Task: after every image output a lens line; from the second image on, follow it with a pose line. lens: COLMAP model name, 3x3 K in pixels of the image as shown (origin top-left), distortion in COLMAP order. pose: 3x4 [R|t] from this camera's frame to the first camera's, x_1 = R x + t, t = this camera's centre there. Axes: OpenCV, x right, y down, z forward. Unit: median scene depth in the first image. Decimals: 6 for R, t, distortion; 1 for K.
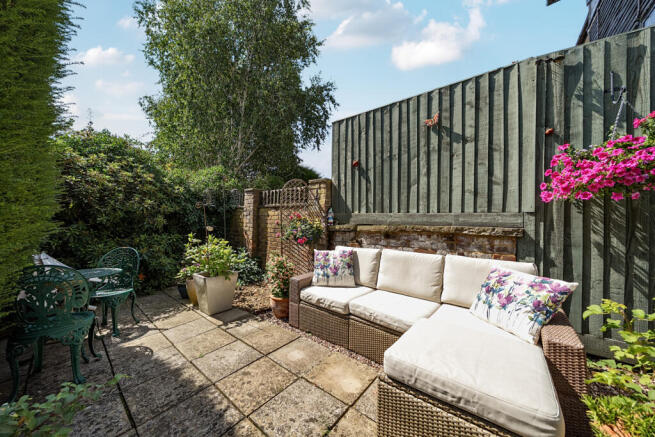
lens RADIAL K [[230.6, 0, 327.5], [0, 230.6, 218.5], [0, 0, 1]] dist [0.000382, 0.000006]
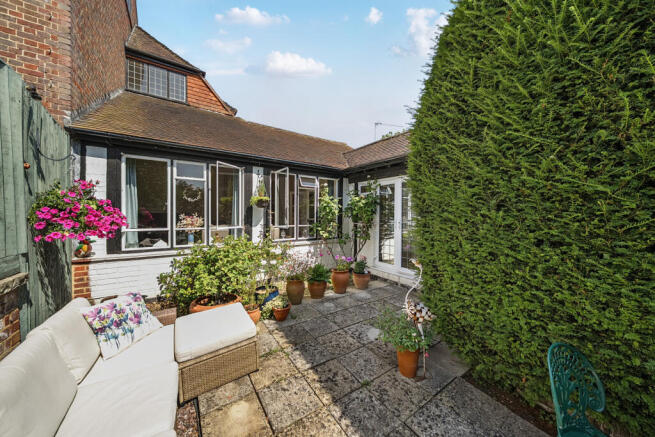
lens RADIAL K [[230.6, 0, 327.5], [0, 230.6, 218.5], [0, 0, 1]] dist [0.000382, 0.000006]
pose [[-0.960825, -0.022428, 0.276248, -0.336372], [-0.015810, 0.999533, 0.026160, -0.143398], [-0.276706, 0.020767, -0.960730, 1.073599]]
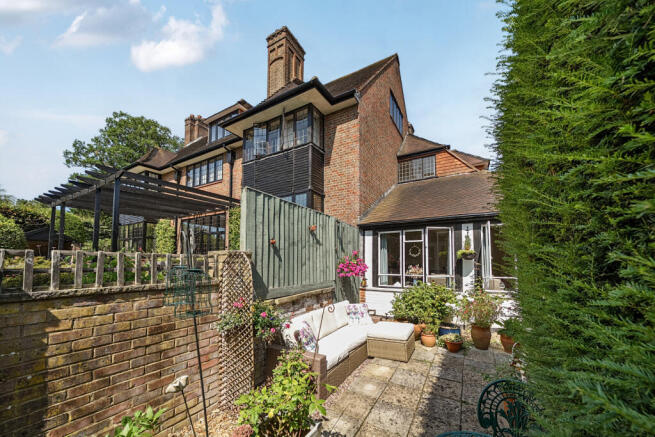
lens RADIAL K [[235.0, 0, 330.1], [0, 235.0, 259.0], [0, 0, 1]] dist [0.000036, 0.000008]
pose [[-0.171560, 0.003091, 0.985169, -1.106062], [0.001729, 0.999994, -0.002837, -0.173734], [-0.985172, 0.001216, -0.171564, 1.038476]]
